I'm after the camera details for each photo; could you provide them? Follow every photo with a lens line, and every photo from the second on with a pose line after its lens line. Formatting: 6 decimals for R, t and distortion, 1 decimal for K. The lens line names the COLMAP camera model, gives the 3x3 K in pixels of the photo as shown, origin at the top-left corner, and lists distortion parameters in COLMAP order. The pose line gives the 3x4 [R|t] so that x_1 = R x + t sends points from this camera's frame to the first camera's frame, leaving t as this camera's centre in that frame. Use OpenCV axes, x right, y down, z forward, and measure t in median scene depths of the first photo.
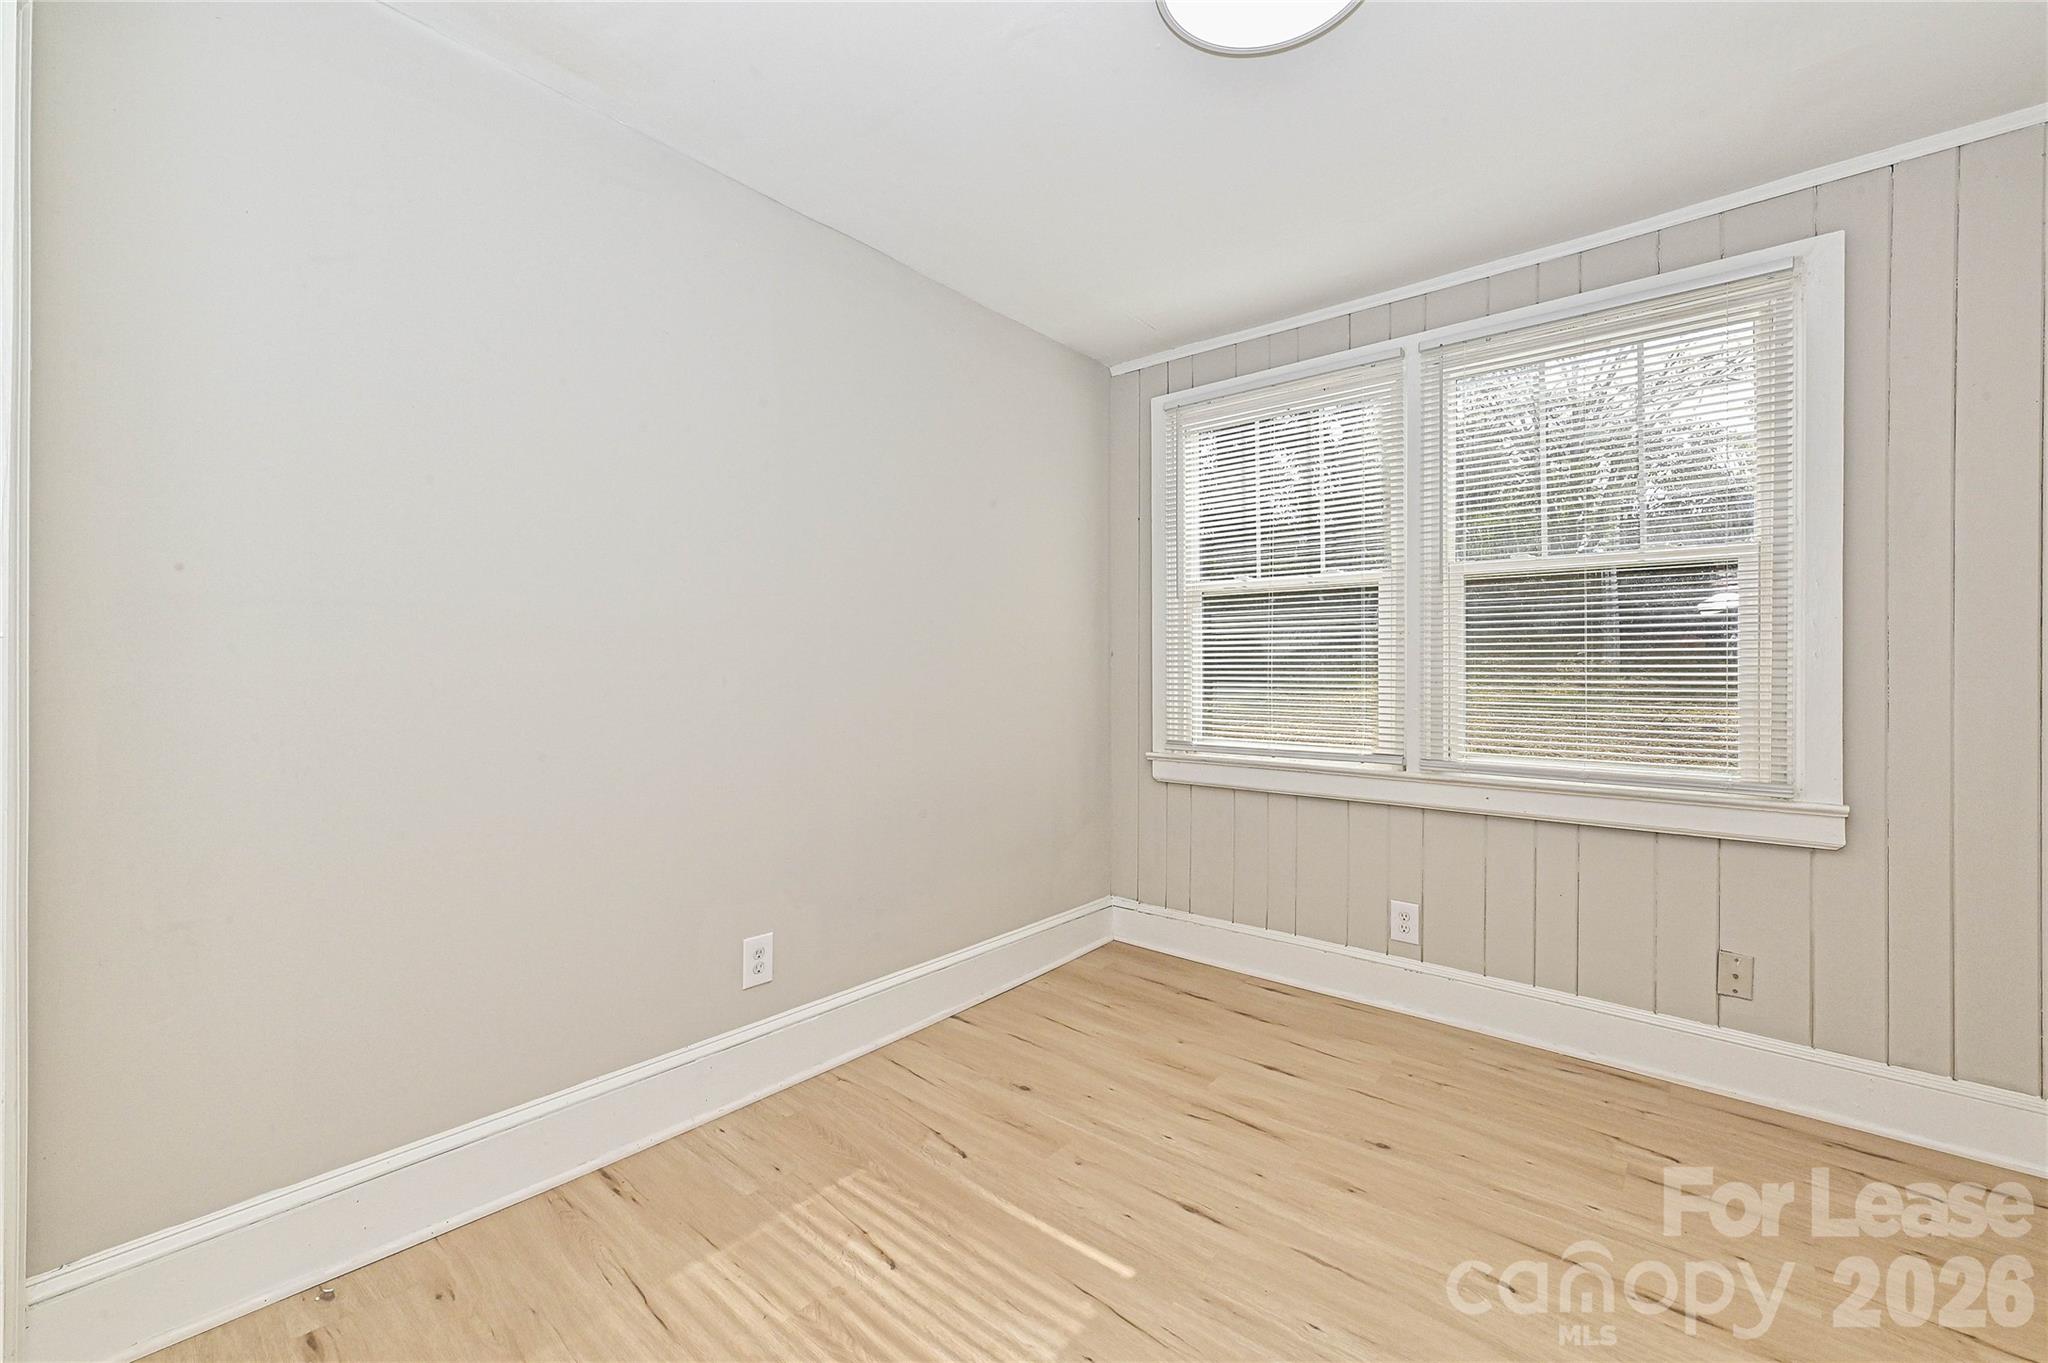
lens RADIAL K [[821.3, 0, 1024.3], [0, 821.3, 674.0], [0, 0, 1]] dist [-0.003435, 0.000117]
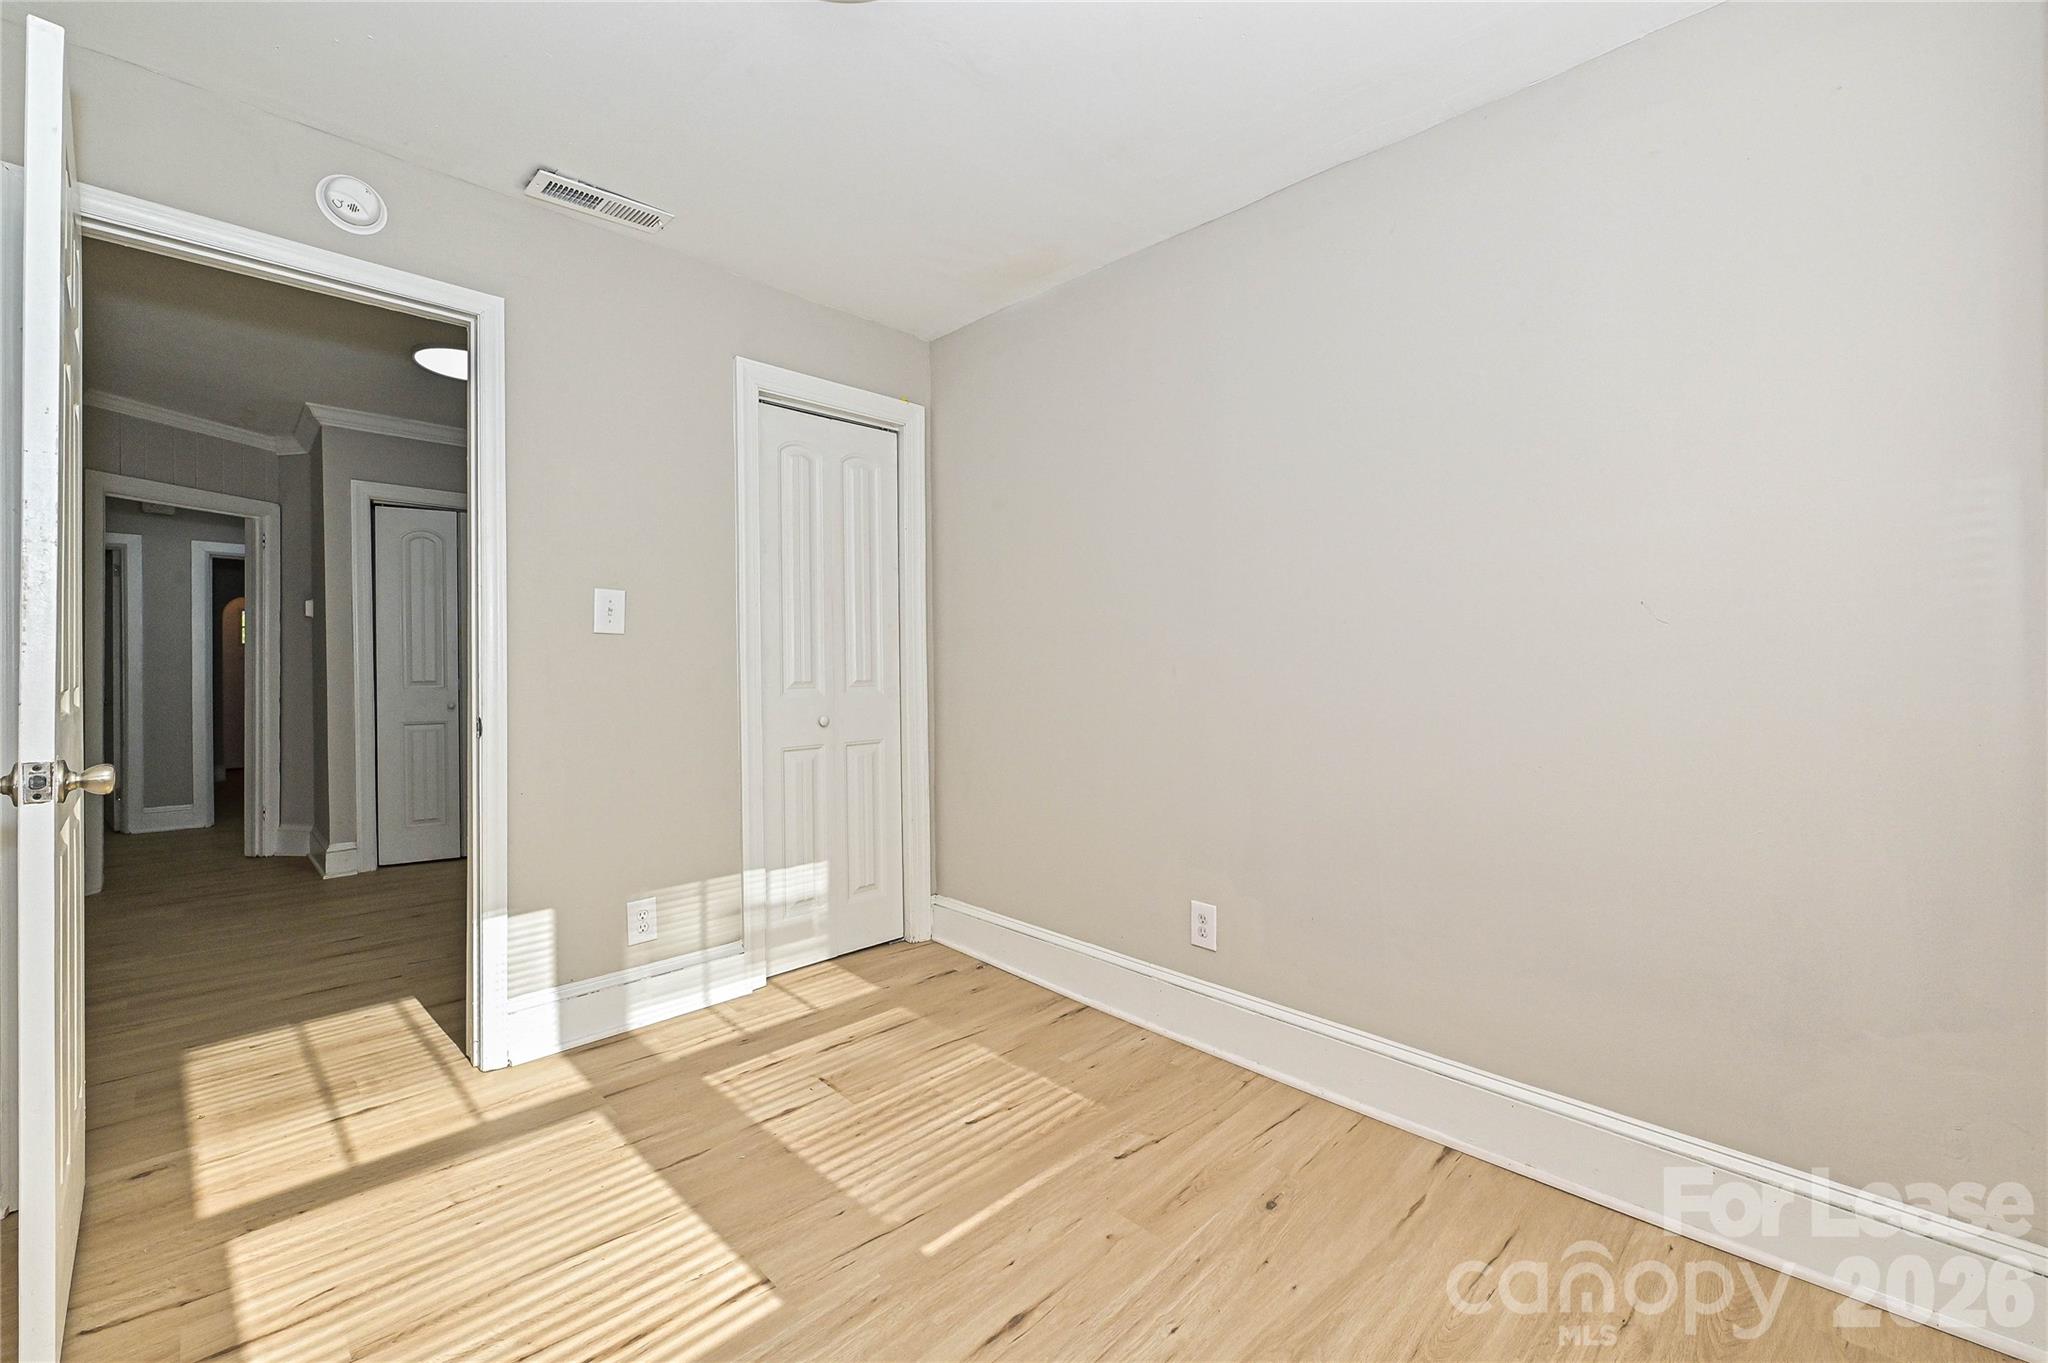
lens RADIAL K [[821.3, 0, 1024.1], [0, 821.3, 671.0], [0, 0, 1]] dist [-0.003435, 0.000117]
pose [[-0.074498, 0.006001, -0.997203, 1.078799], [-0.006152, 0.999960, 0.006477, -0.000967], [0.997202, 0.006617, -0.074459, 1.132334]]
